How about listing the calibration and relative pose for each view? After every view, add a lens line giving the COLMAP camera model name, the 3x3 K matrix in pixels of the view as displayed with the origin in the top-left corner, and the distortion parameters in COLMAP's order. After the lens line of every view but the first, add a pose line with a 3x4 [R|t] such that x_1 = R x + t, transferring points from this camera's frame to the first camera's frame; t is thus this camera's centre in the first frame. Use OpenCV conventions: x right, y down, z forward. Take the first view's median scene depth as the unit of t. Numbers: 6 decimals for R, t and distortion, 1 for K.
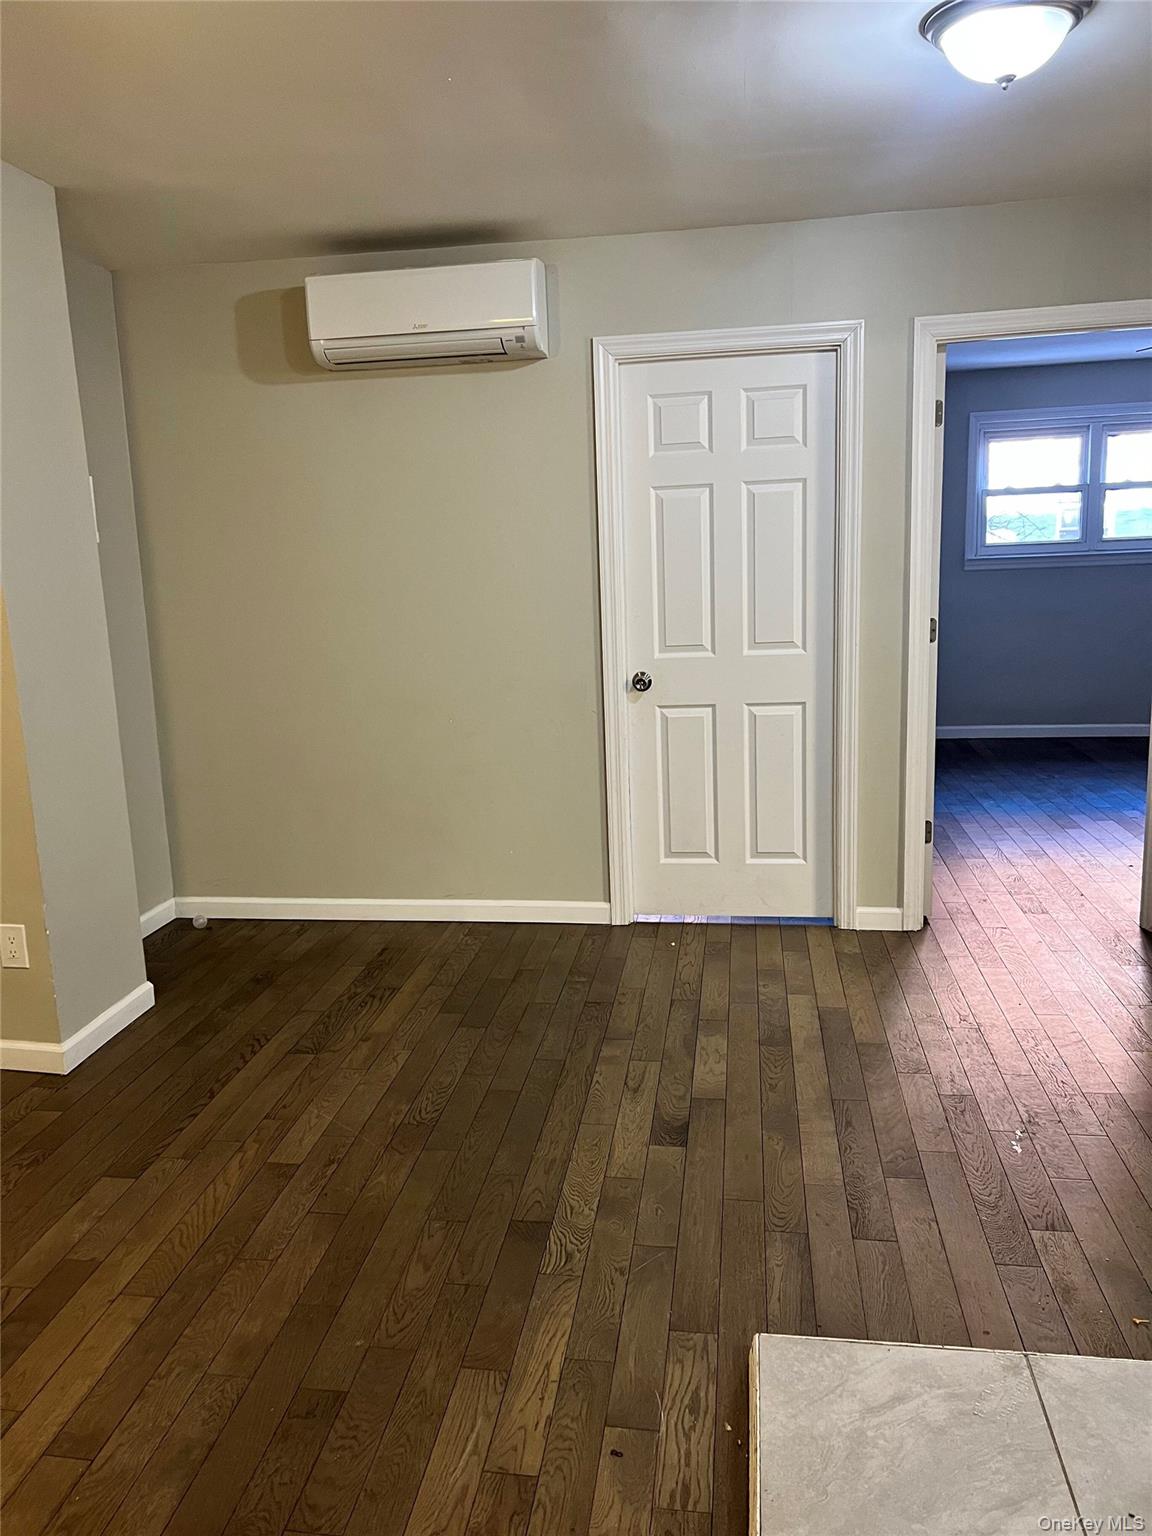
lens RADIAL K [[1158.5, 0, 576.0], [0, 1158.5, 768.0], [0, 0, 1]] dist [0.095782, -0.109700]
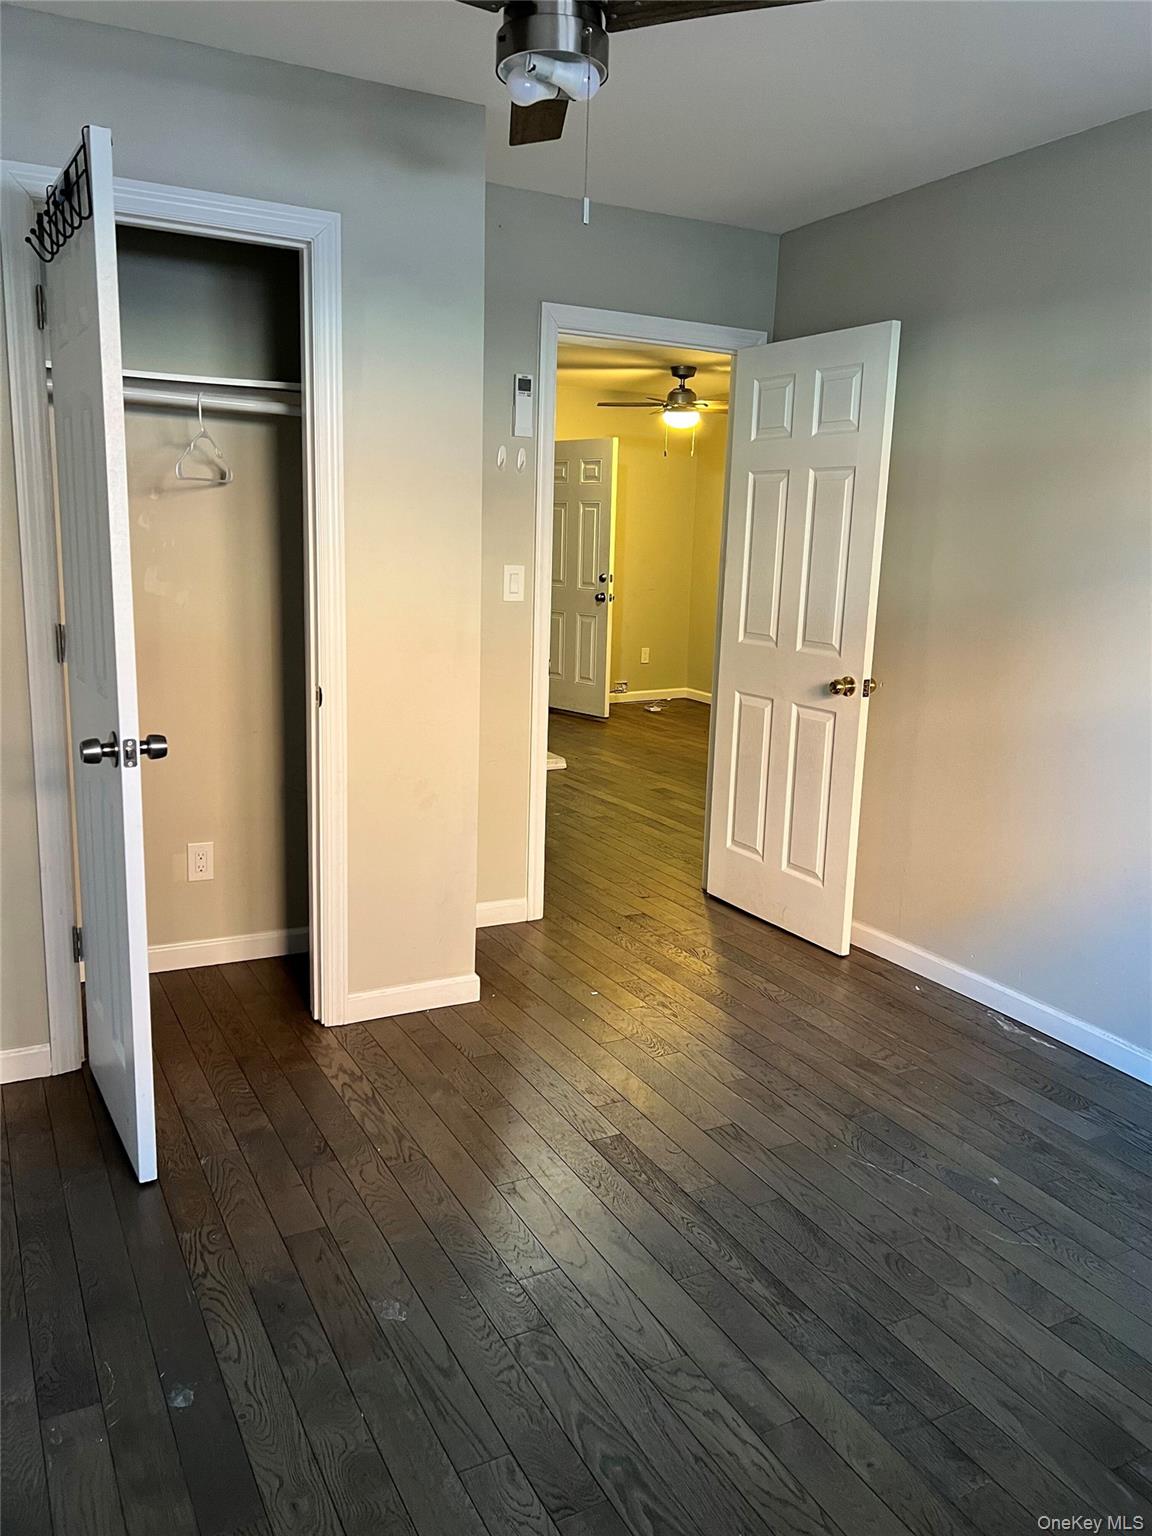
lens RADIAL K [[1158.5, 0, 576.0], [0, 1158.5, 768.0], [0, 0, 1]] dist [0.095782, -0.109700]
pose [[-0.800175, 0.137216, -0.583859, 1.054273], [-0.112825, 0.921661, 0.371231, -0.379648], [0.589059, 0.362924, -0.722009, 1.732516]]
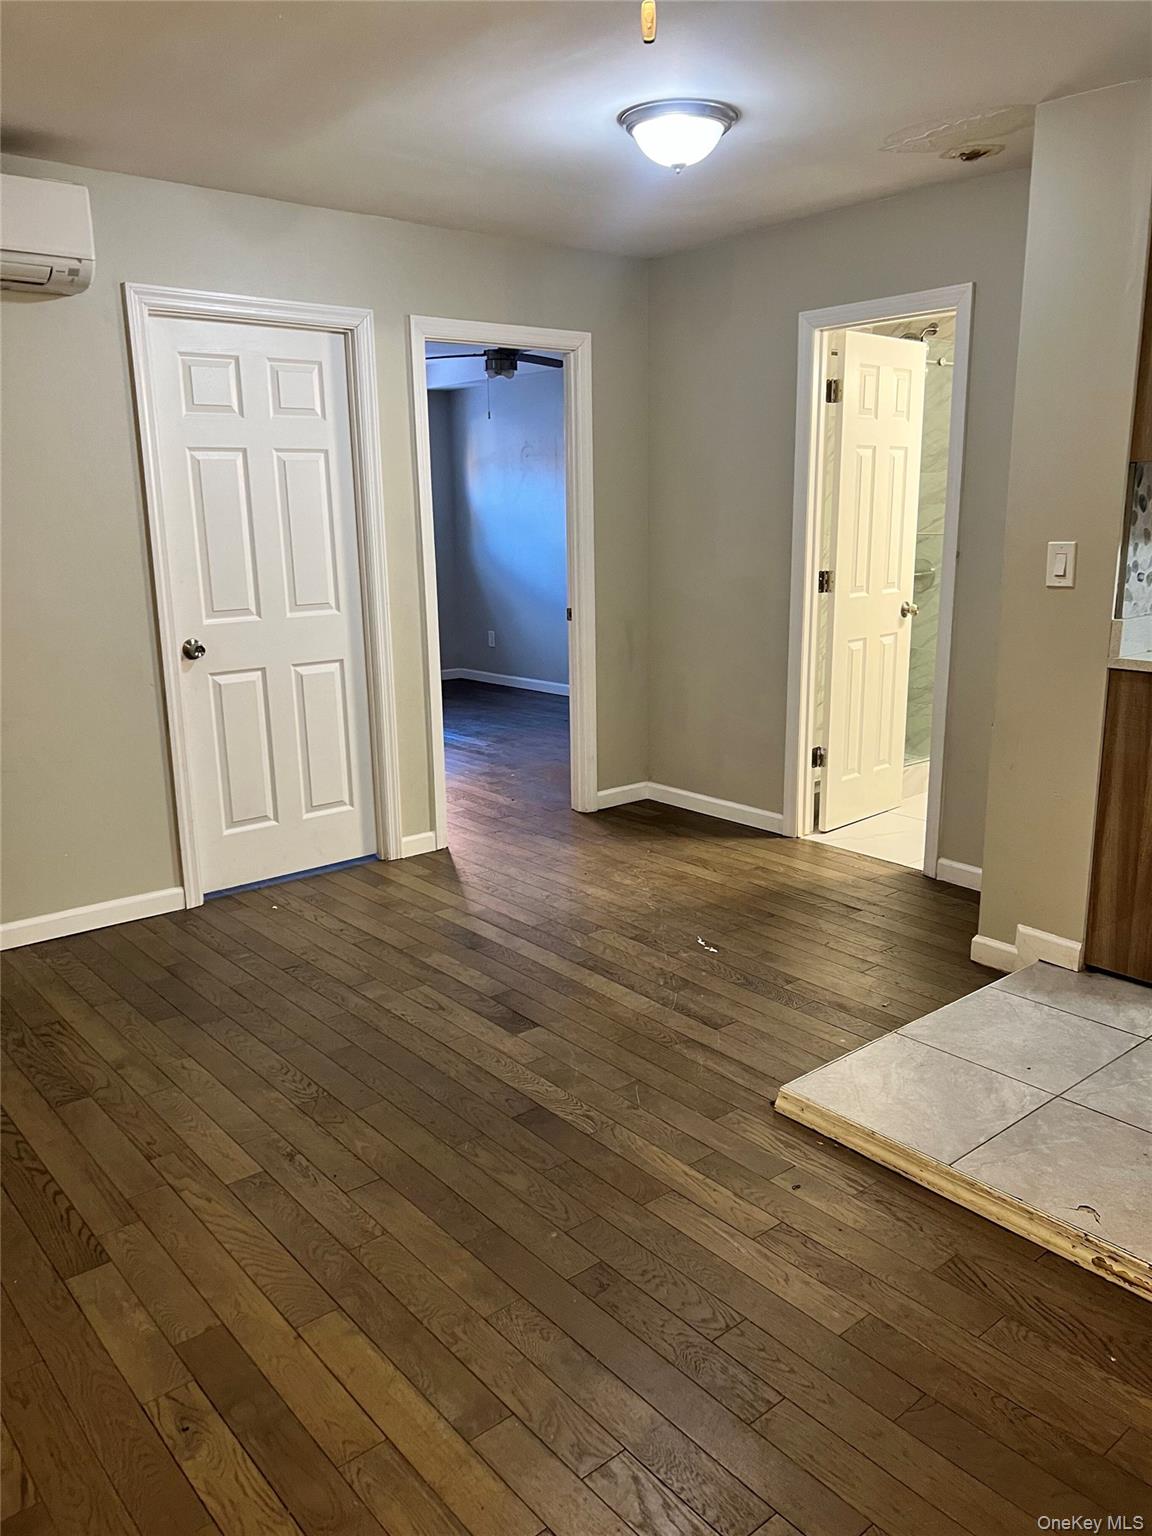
lens RADIAL K [[1152.1, 0, 577.5], [0, 1152.1, 753.3], [0, 0, 1]] dist [0.098788, -0.108406]
pose [[0.664706, -0.132650, 0.735234, -0.462141], [0.133457, 0.989365, 0.057845, -0.003238], [-0.735088, 0.059673, 0.675340, 0.122260]]
